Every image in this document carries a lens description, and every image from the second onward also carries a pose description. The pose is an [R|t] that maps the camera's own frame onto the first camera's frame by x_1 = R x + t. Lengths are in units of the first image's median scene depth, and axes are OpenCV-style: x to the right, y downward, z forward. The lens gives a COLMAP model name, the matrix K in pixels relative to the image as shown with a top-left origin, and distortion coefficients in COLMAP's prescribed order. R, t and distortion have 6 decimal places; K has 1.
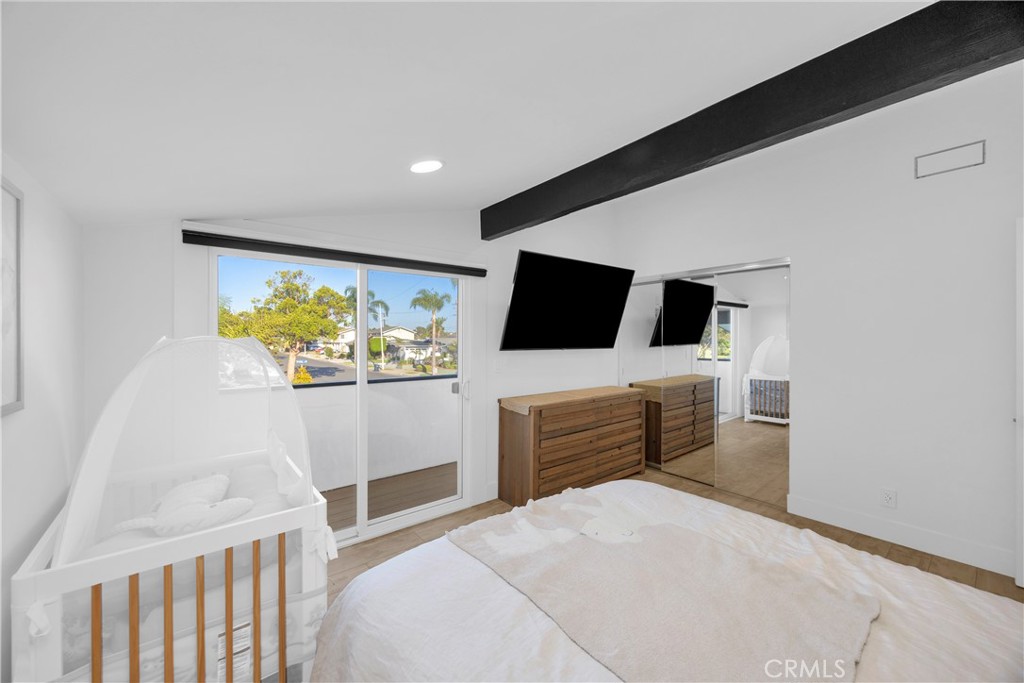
lens RADIAL K [[388.0, 0, 510.2], [0, 388.0, 340.4], [0, 0, 1]] dist [-0.000078, 0.000179]
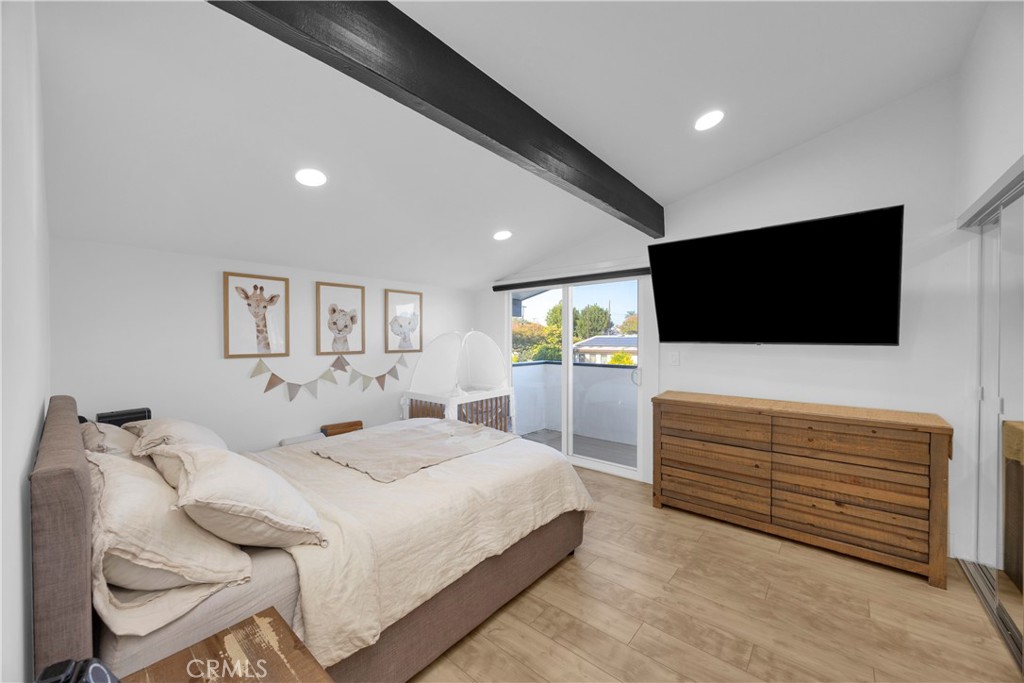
lens RADIAL K [[388.0, 0, 510.2], [0, 388.0, 340.4], [0, 0, 1]] dist [-0.000078, 0.000179]
pose [[0.188665, 0.010783, -0.981982, 0.843453], [-0.001523, 0.999942, 0.010687, 0.008504], [0.982040, -0.000521, 0.188671, 0.380493]]
